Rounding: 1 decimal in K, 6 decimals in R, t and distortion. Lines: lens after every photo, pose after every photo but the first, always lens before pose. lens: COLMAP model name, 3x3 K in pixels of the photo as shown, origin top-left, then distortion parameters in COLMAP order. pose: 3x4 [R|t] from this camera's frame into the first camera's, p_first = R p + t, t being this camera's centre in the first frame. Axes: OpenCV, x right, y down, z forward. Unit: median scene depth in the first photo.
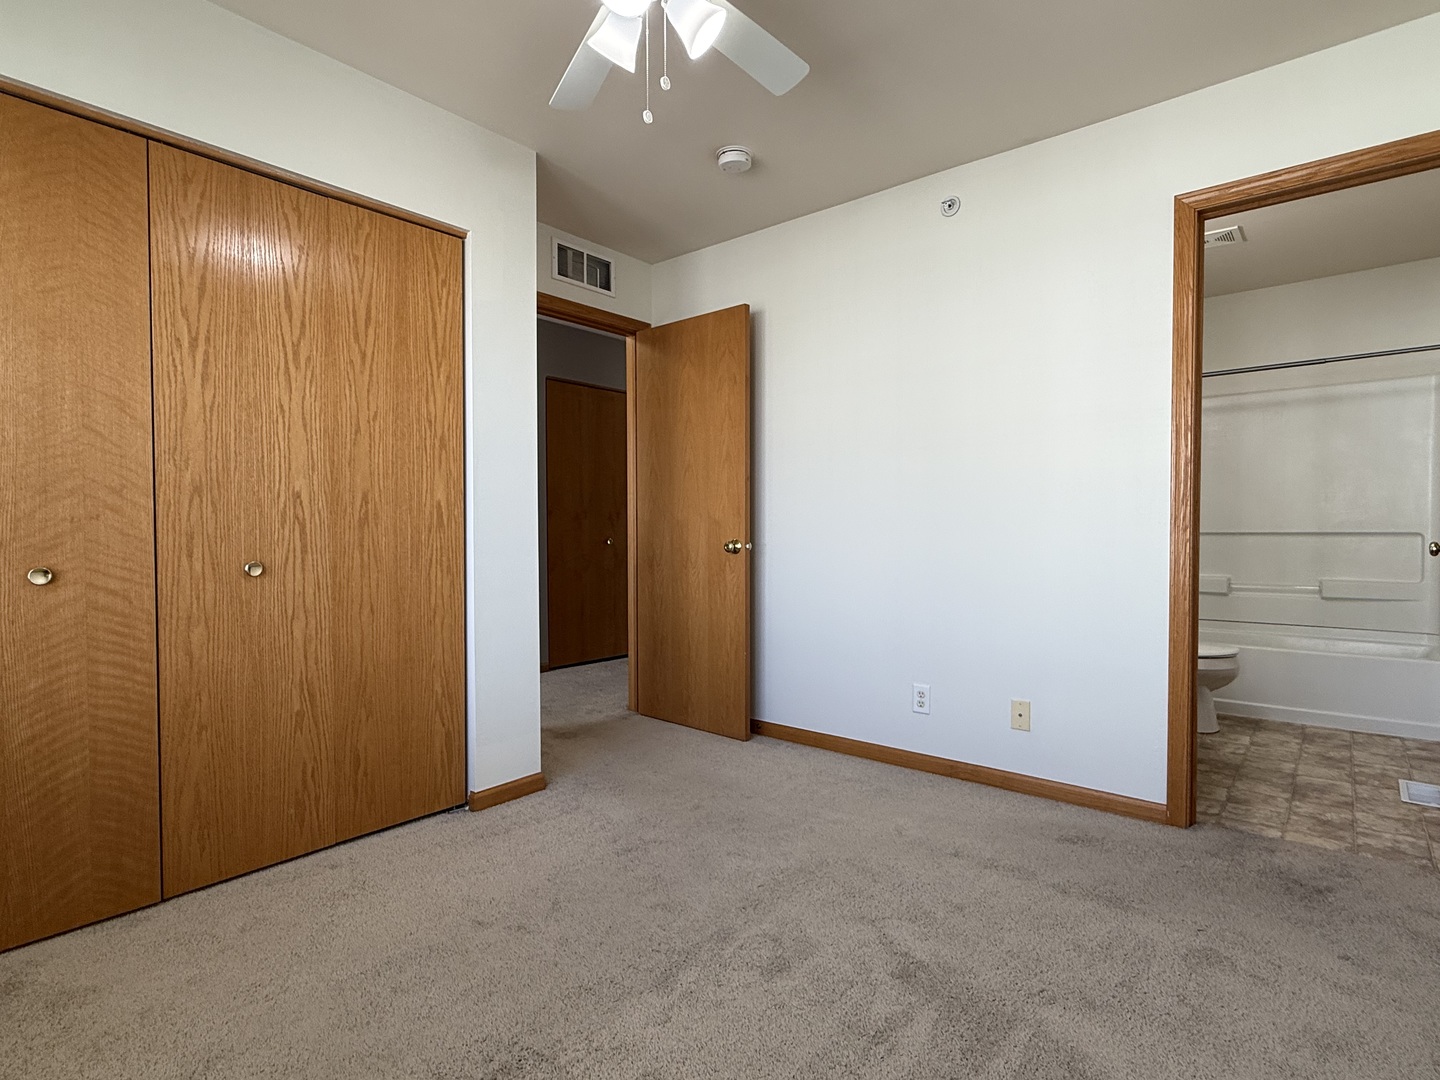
lens RADIAL K [[765.5, 0, 714.8], [0, 765.5, 542.0], [0, 0, 1]] dist [0.006576, -0.002621]
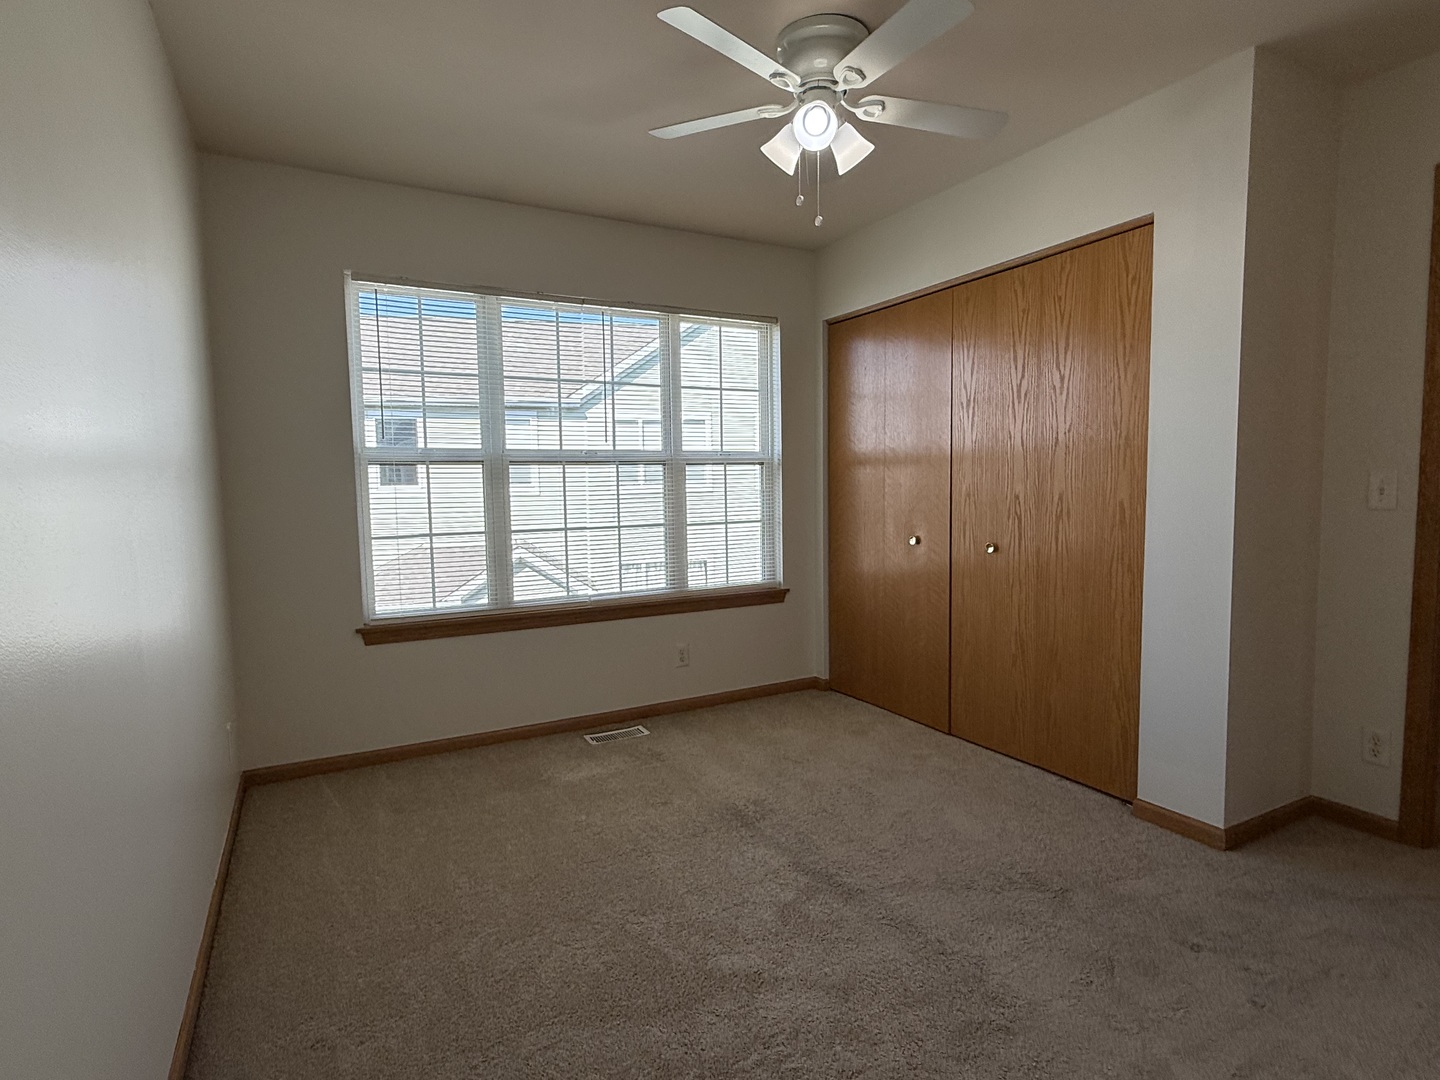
lens RADIAL K [[765.5, 0, 713.2], [0, 765.5, 542.7], [0, 0, 1]] dist [0.006576, -0.002621]
pose [[-0.390742, 0.077712, -0.917214, 0.864529], [-0.004849, 0.996242, 0.086474, -0.089525], [0.920488, 0.038236, -0.388897, 0.974580]]
